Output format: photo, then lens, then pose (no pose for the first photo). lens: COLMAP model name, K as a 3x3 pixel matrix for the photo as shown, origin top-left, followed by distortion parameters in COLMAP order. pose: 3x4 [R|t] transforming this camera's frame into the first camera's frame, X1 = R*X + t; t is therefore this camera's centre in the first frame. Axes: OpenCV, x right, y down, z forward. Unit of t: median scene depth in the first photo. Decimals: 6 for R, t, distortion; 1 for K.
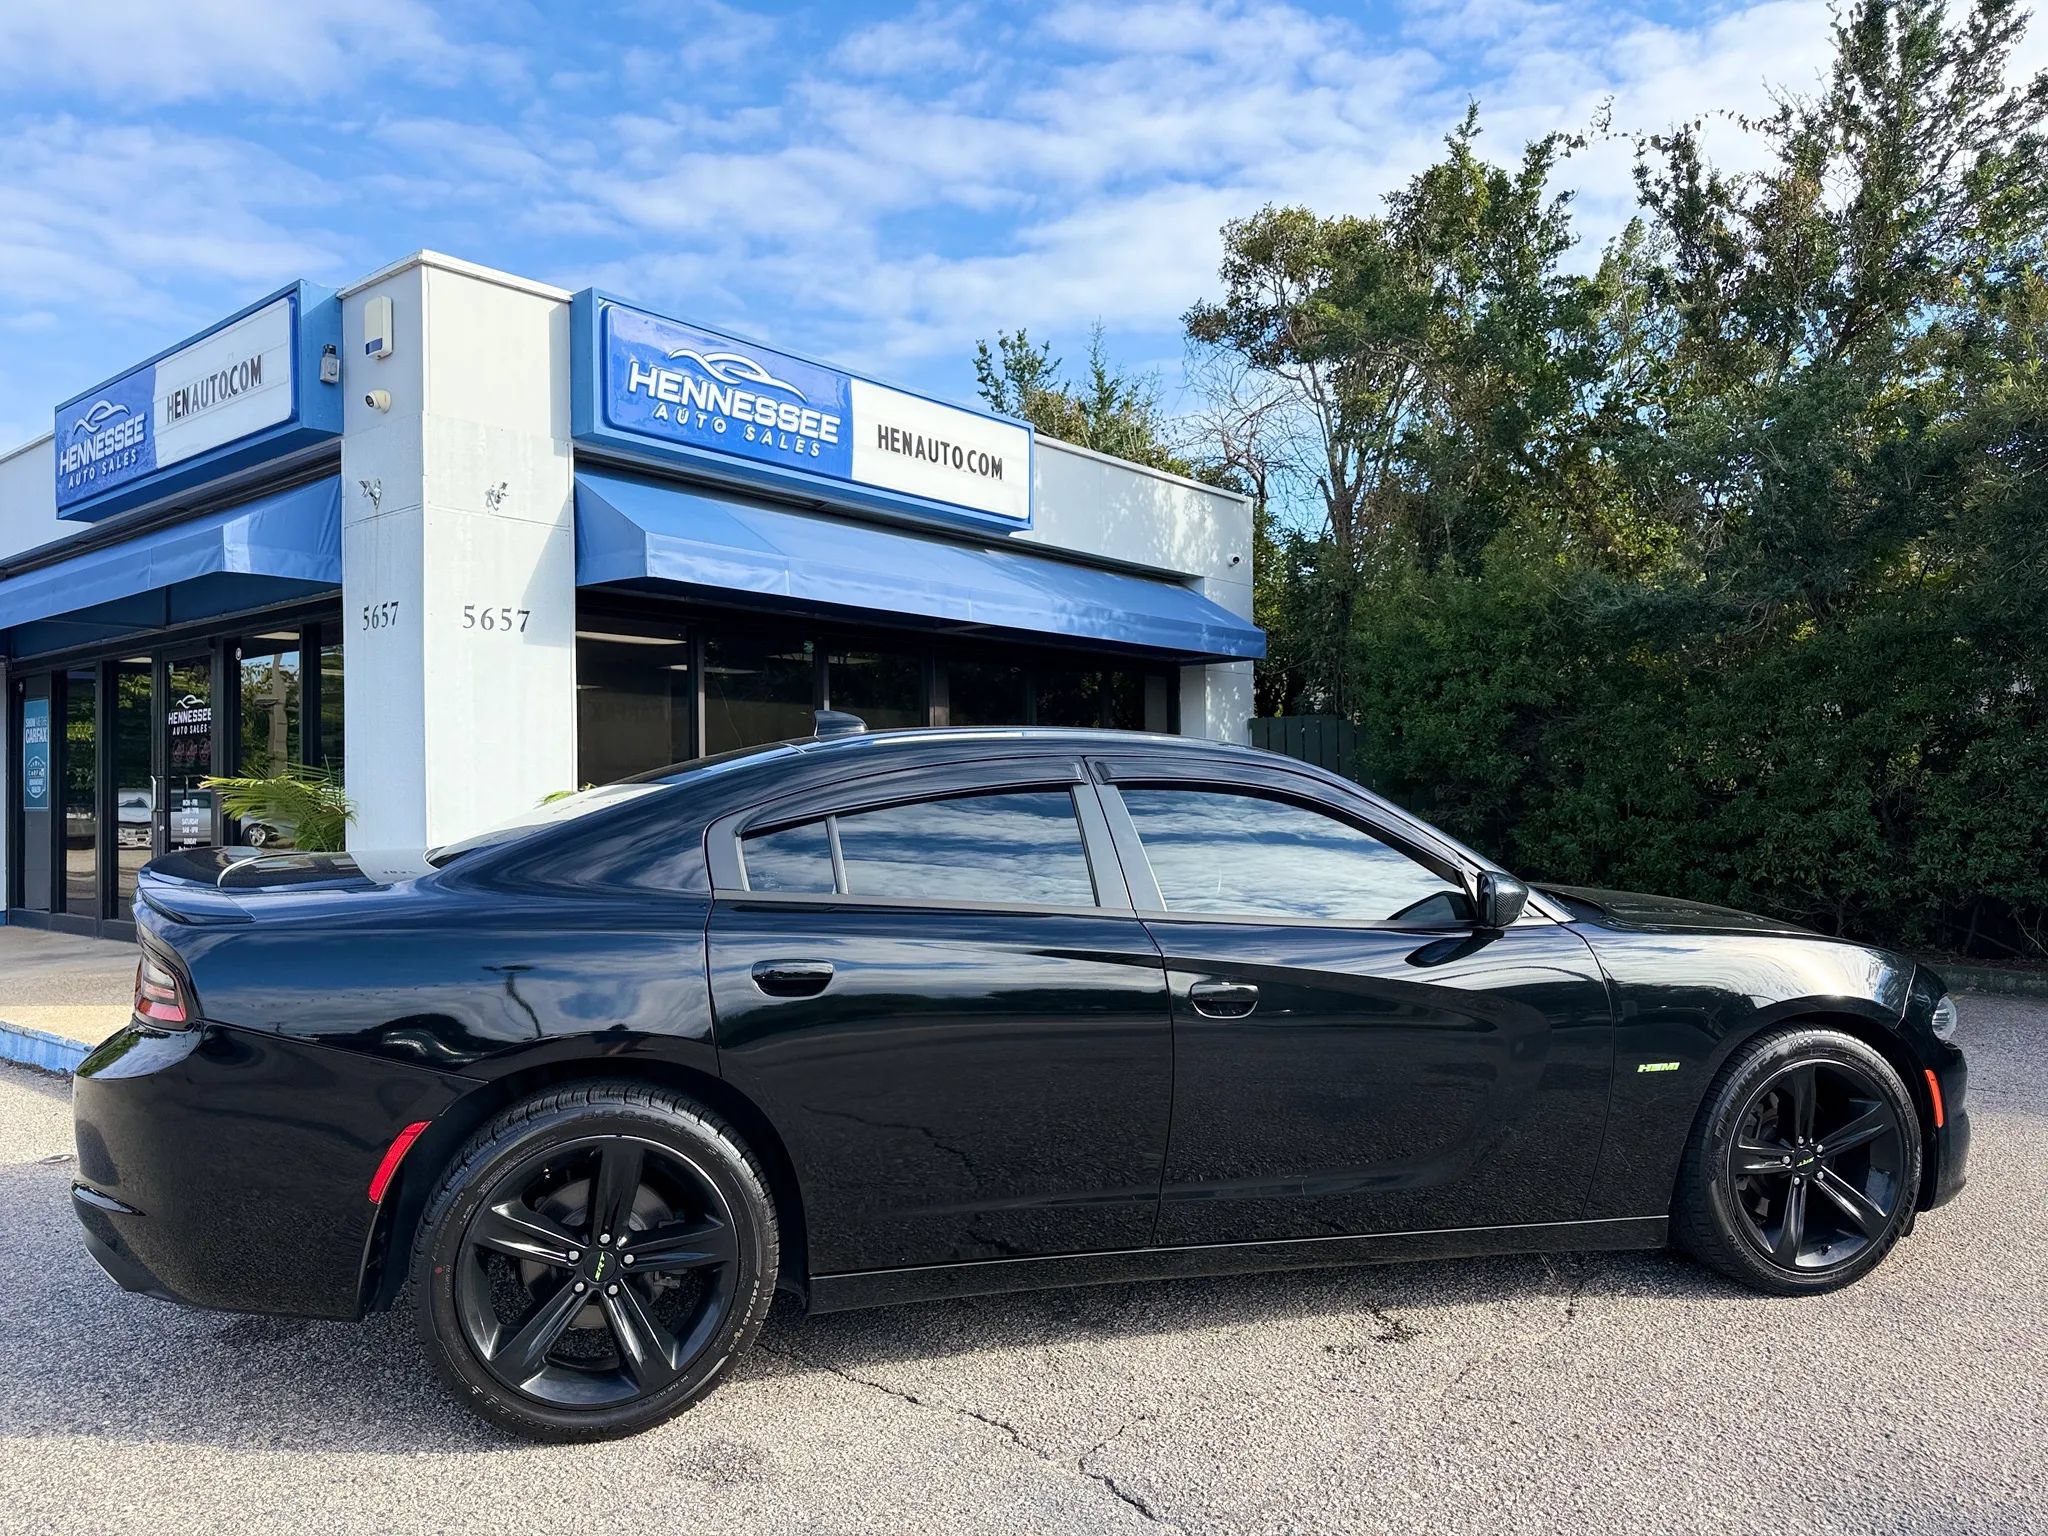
lens RADIAL K [[1431.6, 0, 1027.3], [0, 1431.6, 781.5], [0, 0, 1]] dist [0.097070, -0.140522]
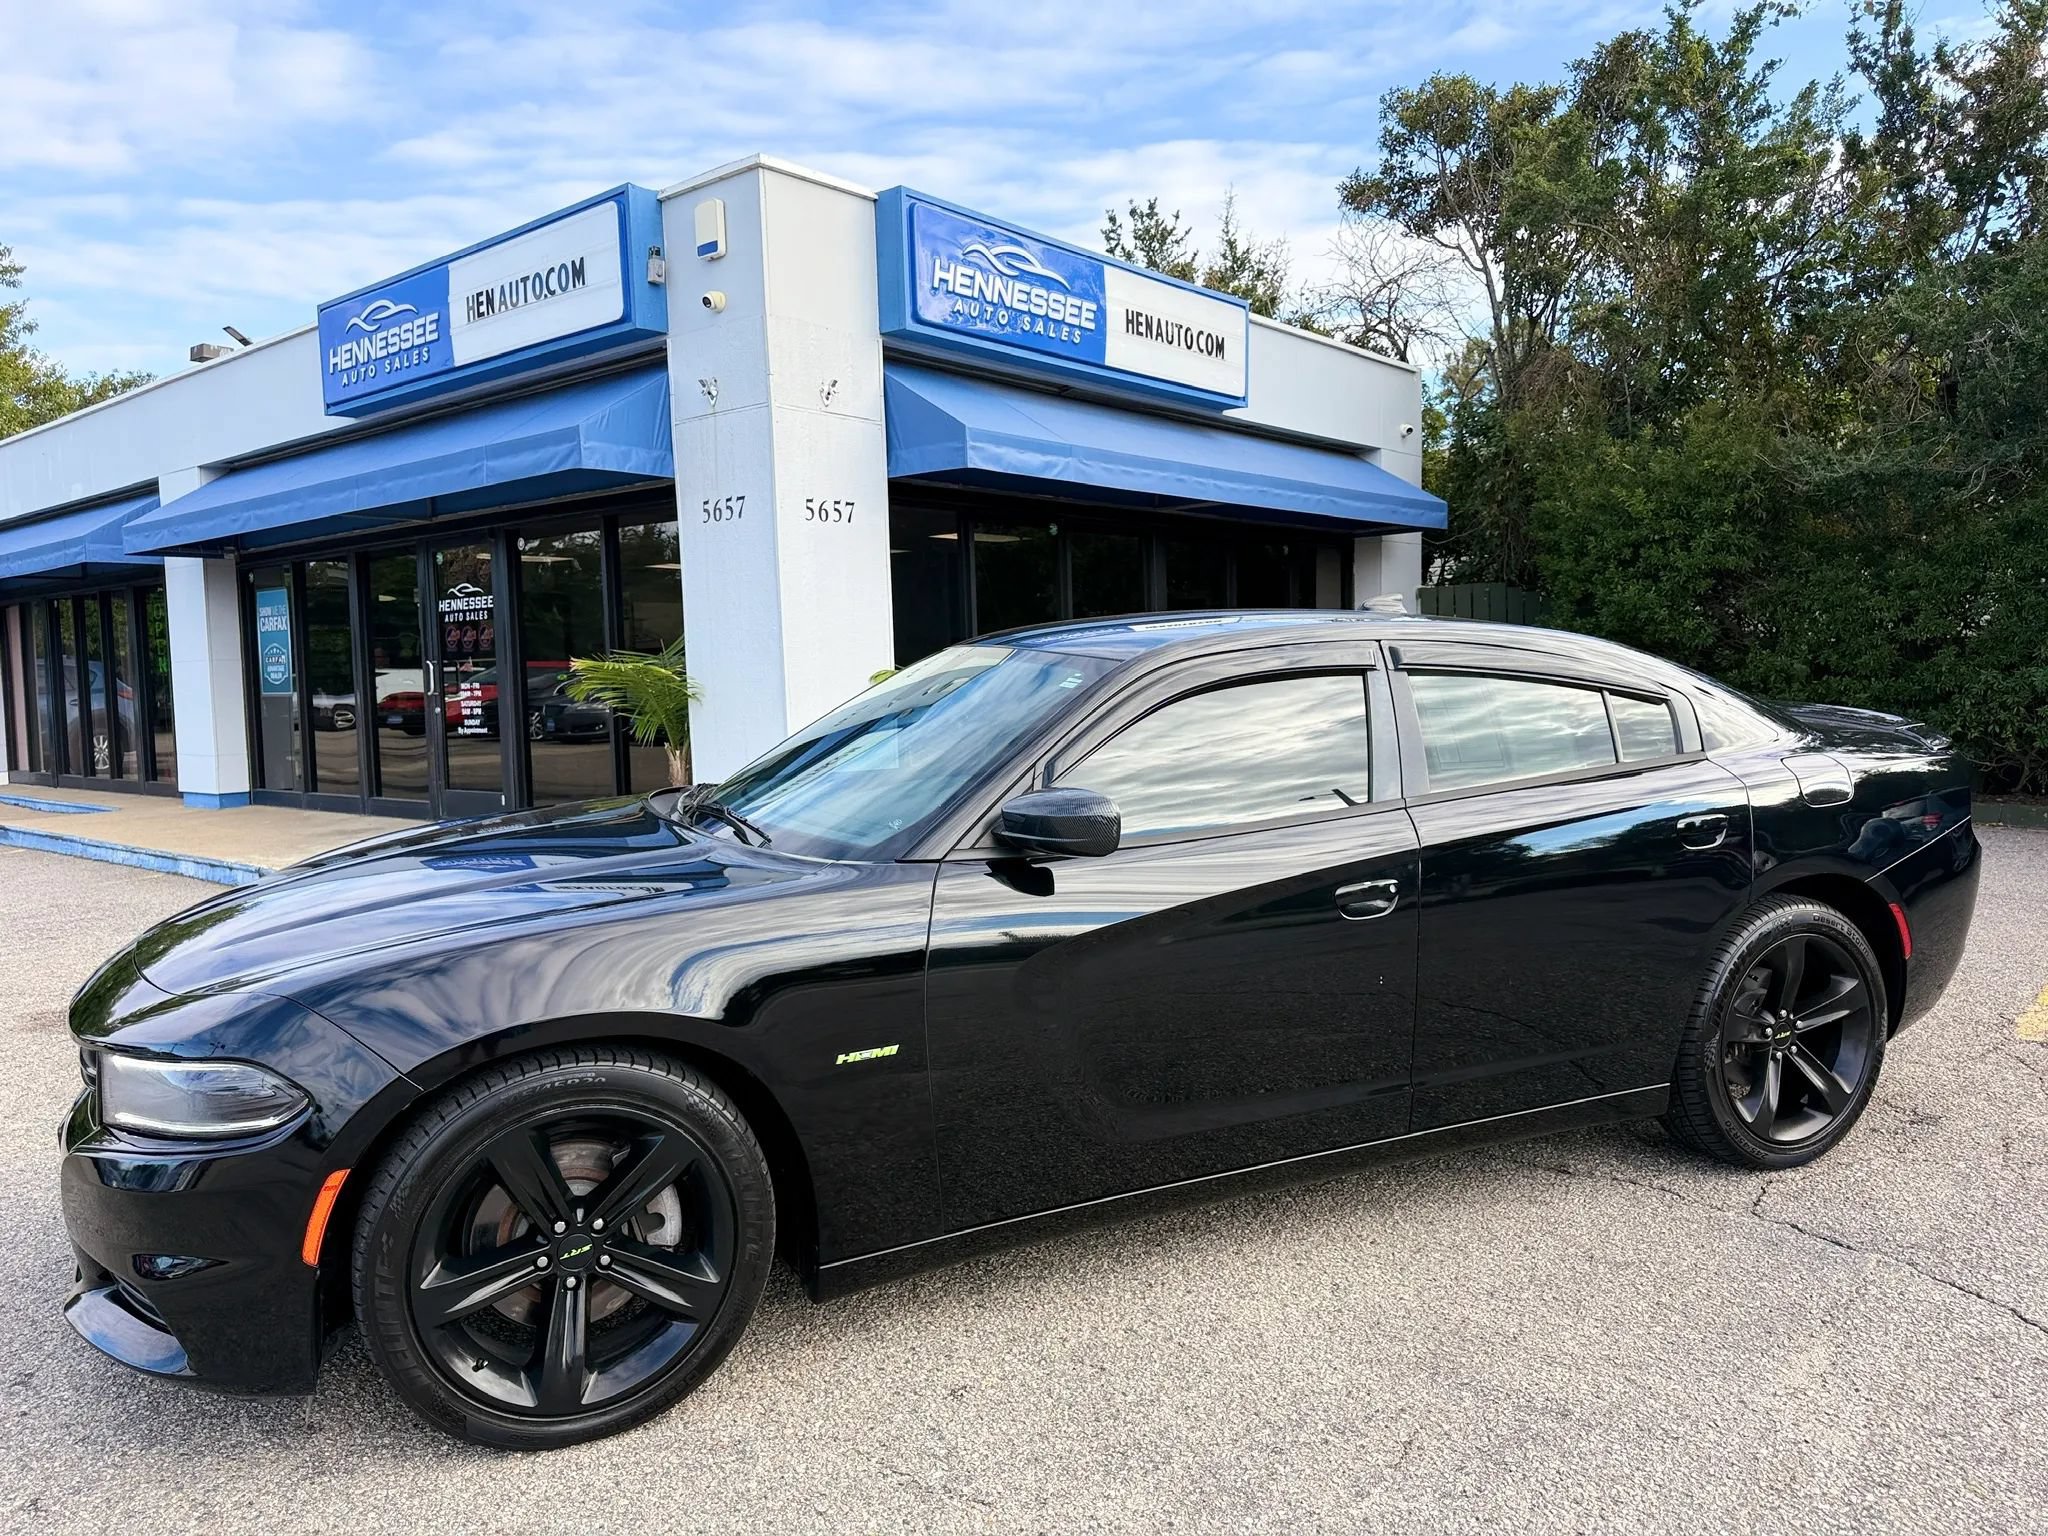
lens RADIAL K [[1441.1, 0, 1028.3], [0, 1441.1, 764.4], [0, 0, 1]] dist [0.053392, -0.055003]
pose [[0.999863, -0.016079, -0.003809, -0.185857], [0.016327, 0.996837, 0.077777, -0.004422], [0.002547, -0.077828, 0.996964, -0.065870]]
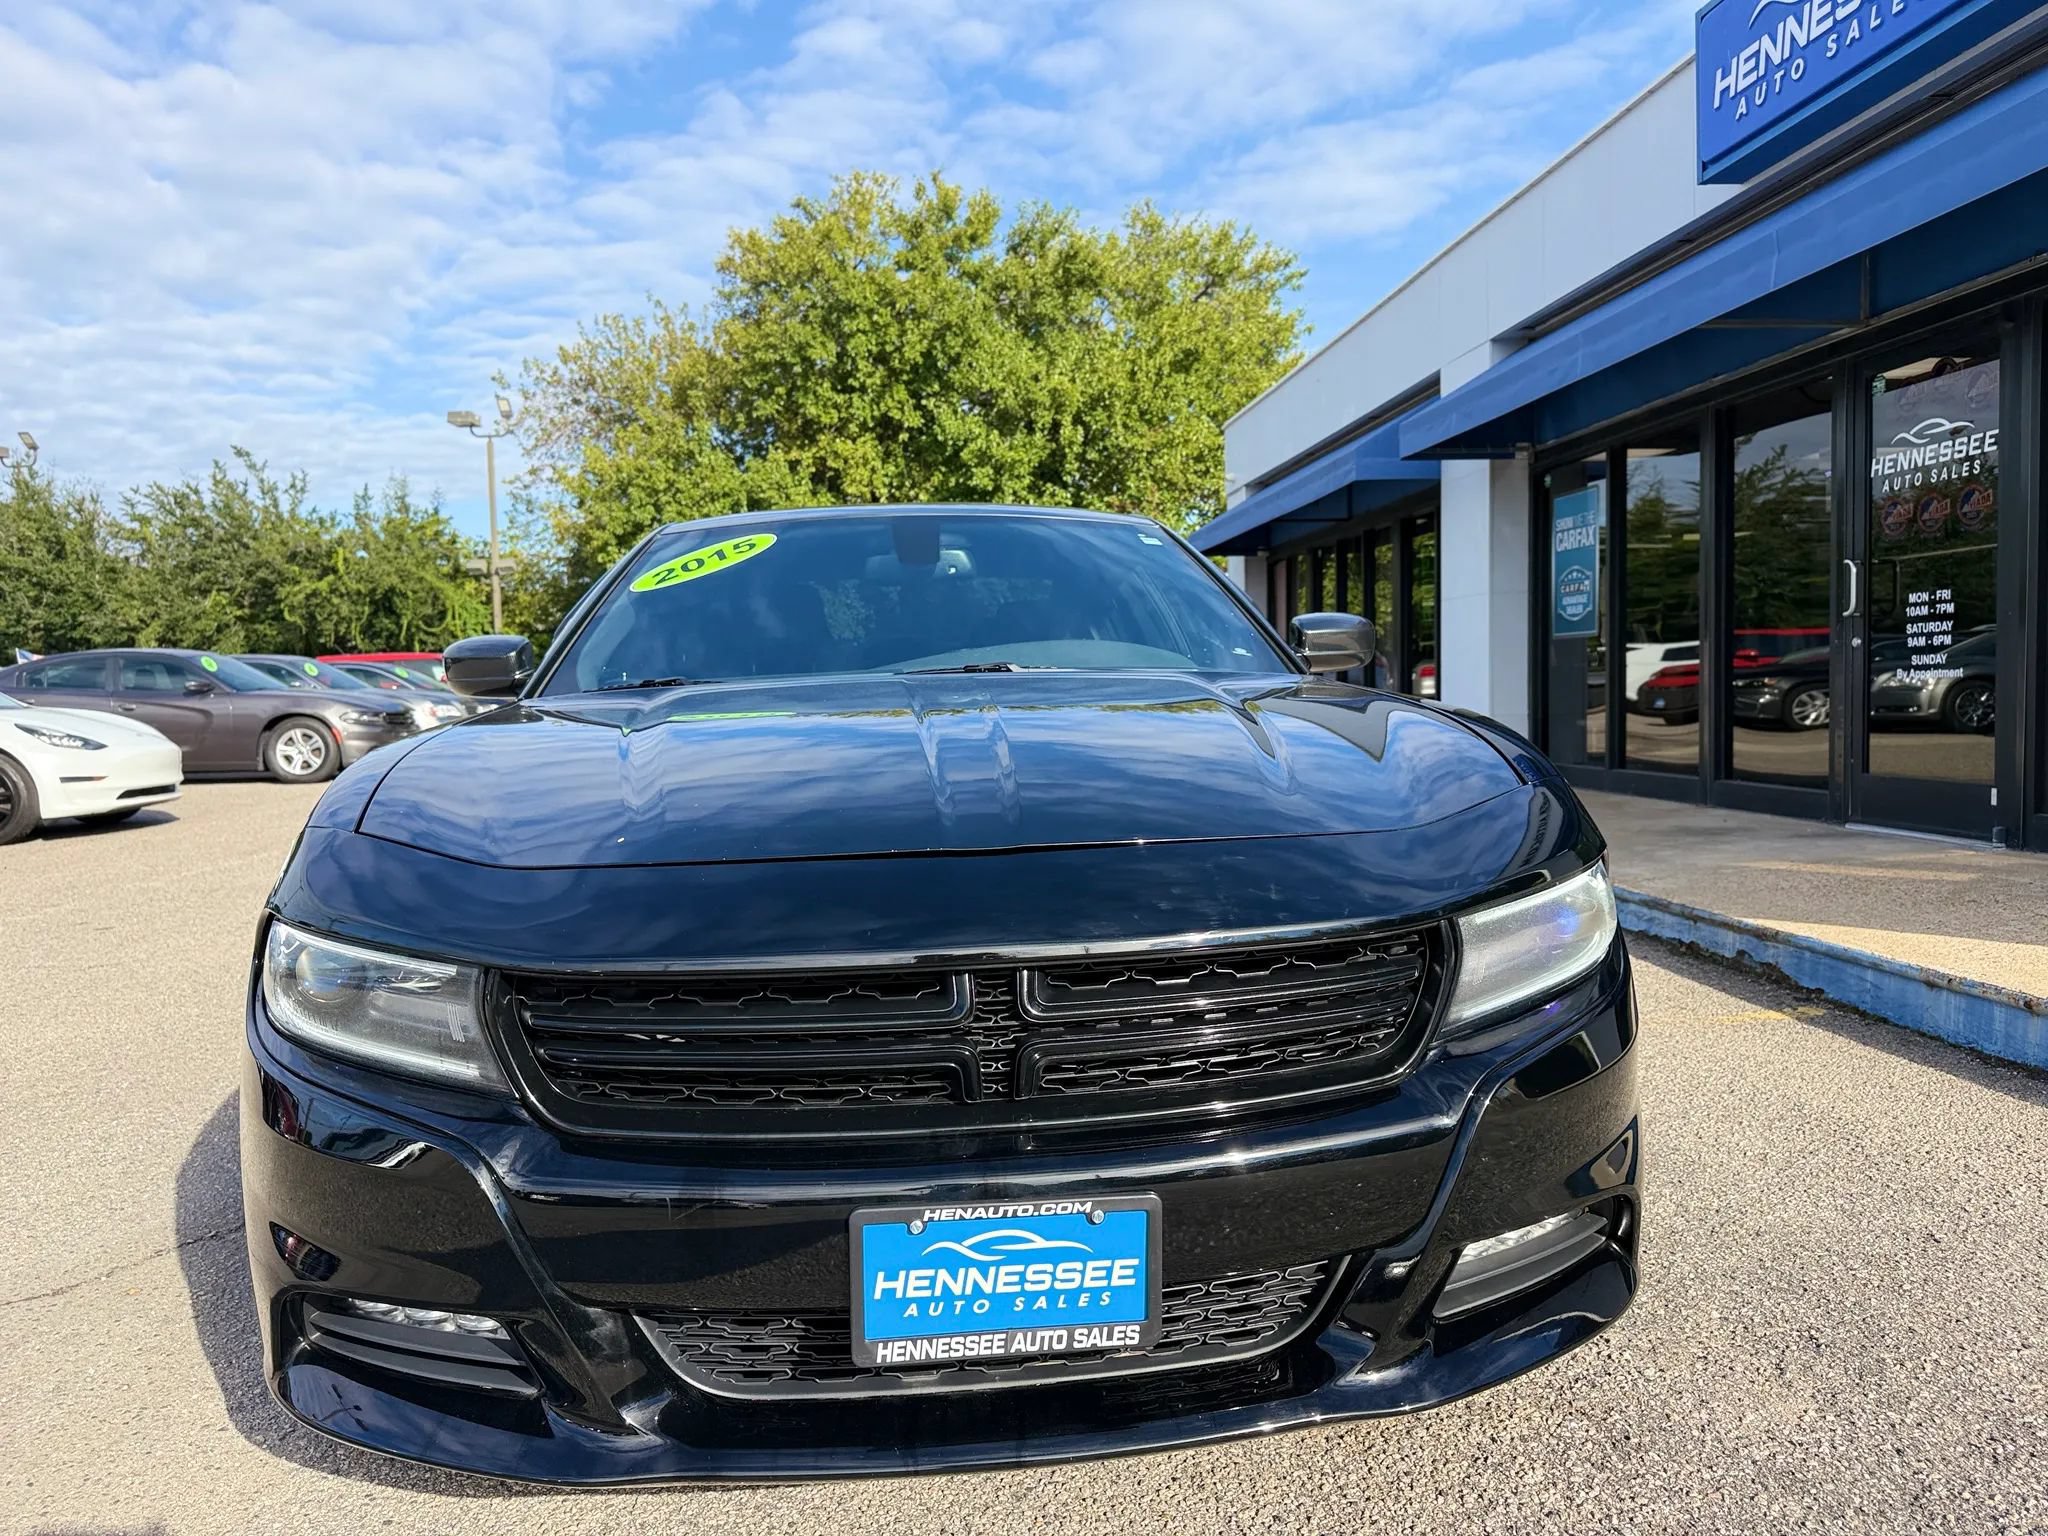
lens RADIAL K [[1456.7, 0, 1028.4], [0, 1456.7, 767.7], [0, 0, 1]] dist [0.027319, -0.030470]
pose [[0.707628, 0.031579, -0.705880, -0.453305], [0.023629, 0.997384, 0.068307, 0.039760], [0.706190, -0.065015, 0.705031, 0.324943]]
